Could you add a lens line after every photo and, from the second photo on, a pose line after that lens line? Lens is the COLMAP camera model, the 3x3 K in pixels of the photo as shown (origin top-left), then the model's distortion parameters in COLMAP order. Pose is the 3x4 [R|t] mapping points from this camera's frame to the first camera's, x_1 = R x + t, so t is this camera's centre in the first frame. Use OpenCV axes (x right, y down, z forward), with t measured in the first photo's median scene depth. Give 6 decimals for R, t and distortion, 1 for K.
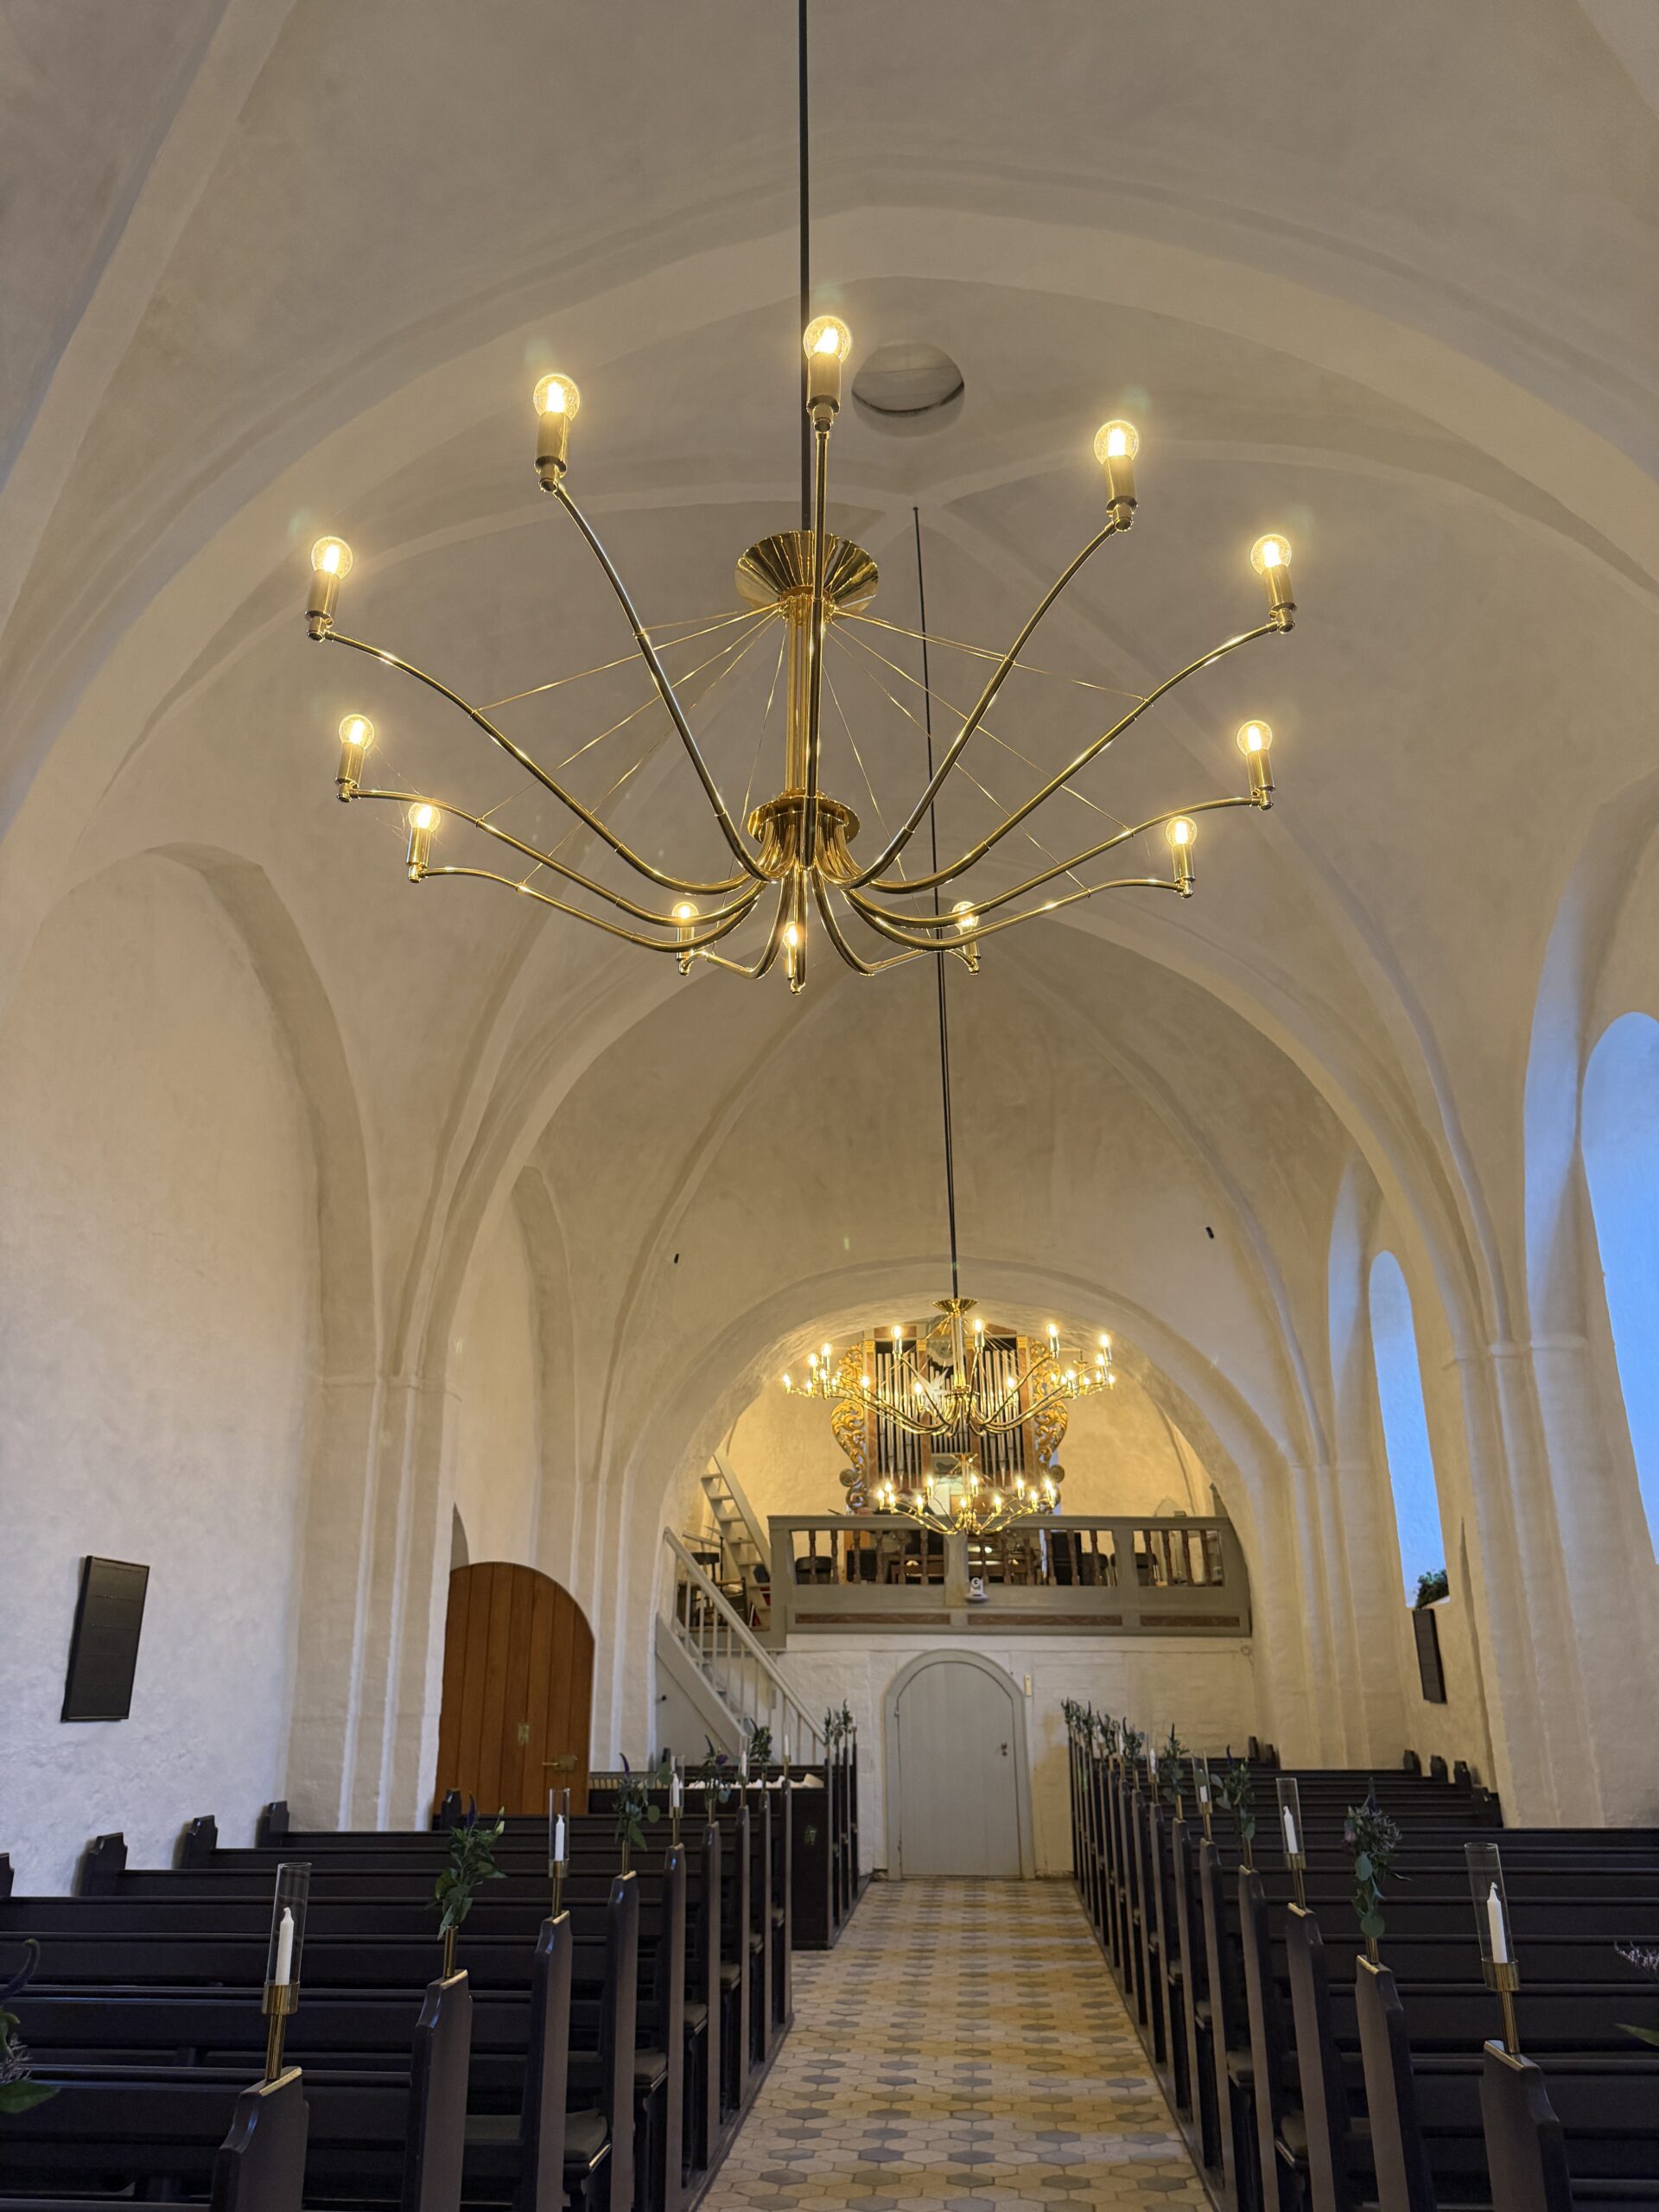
lens RADIAL K [[1558.1, 0, 829.5], [0, 1558.1, 1106.0], [0, 0, 1]] dist [0.074874, -0.133453]
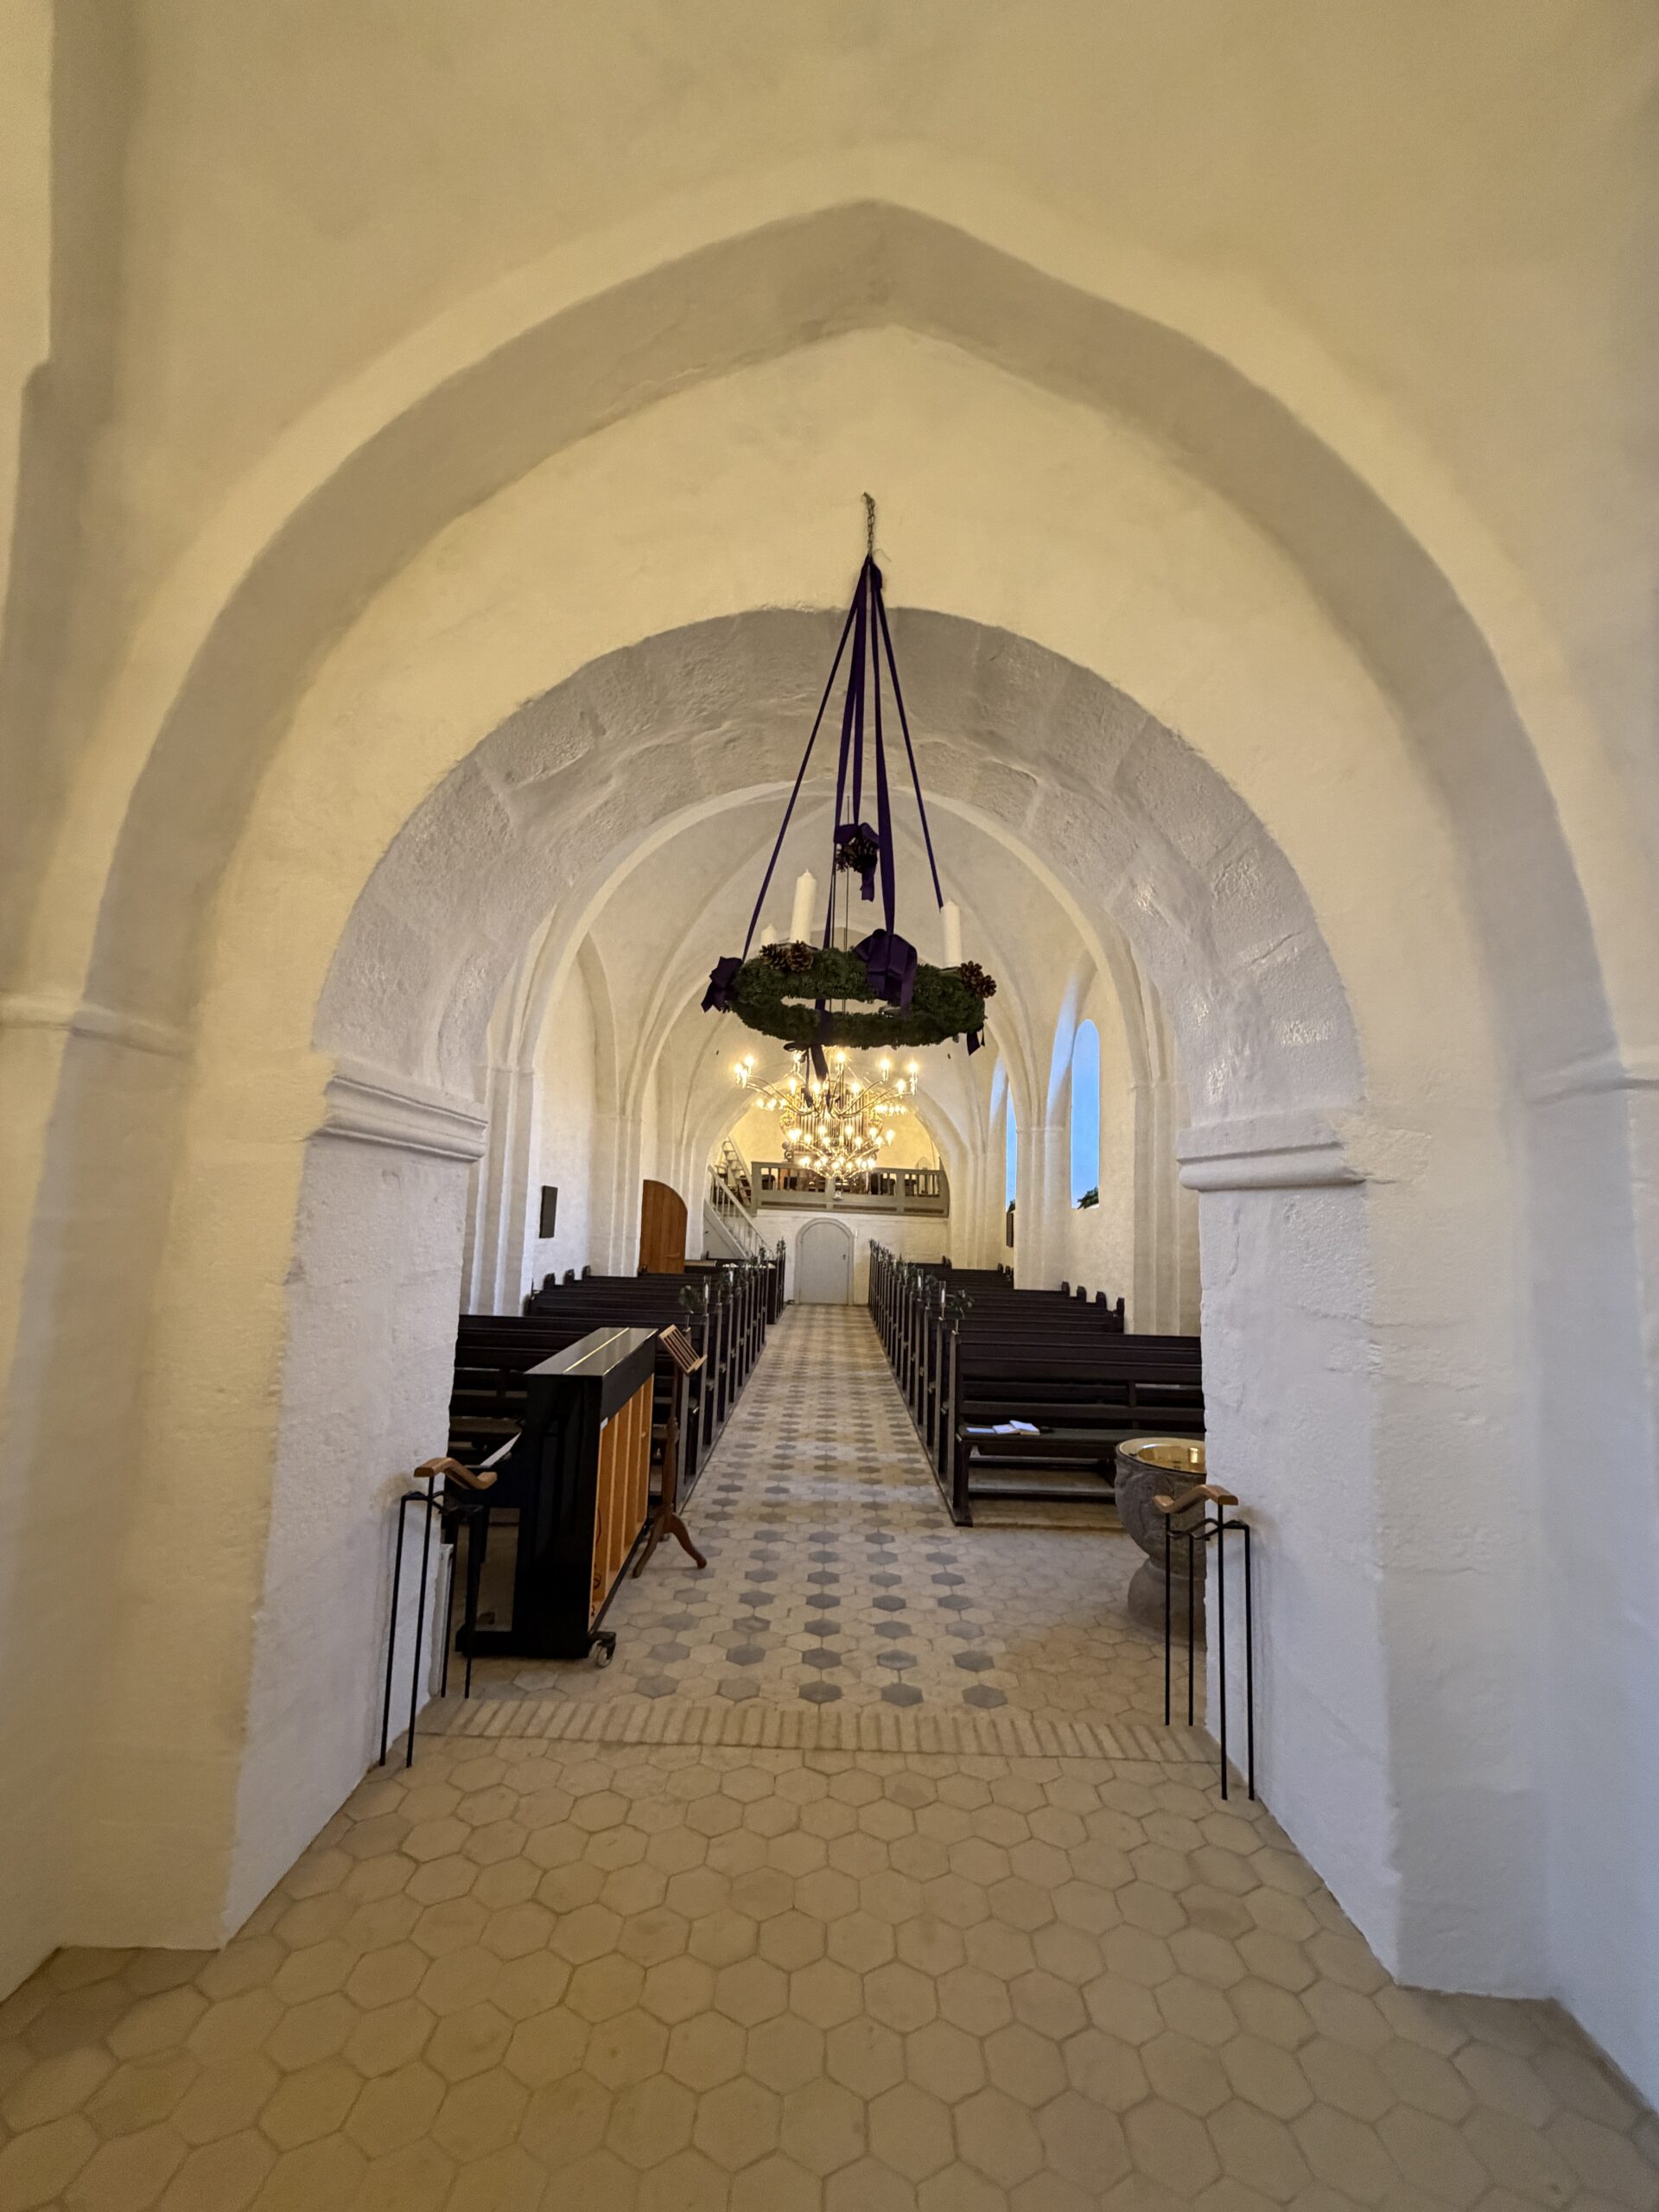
lens RADIAL K [[880.5, 0, 829.5], [0, 880.5, 1106.0], [0, 0, 1]] dist [0.000366, 0.000010]
pose [[0.995347, 0.052426, 0.080845, -0.044289], [-0.068995, 0.973468, 0.218175, -0.148883], [-0.067262, -0.222738, 0.972555, -0.354687]]
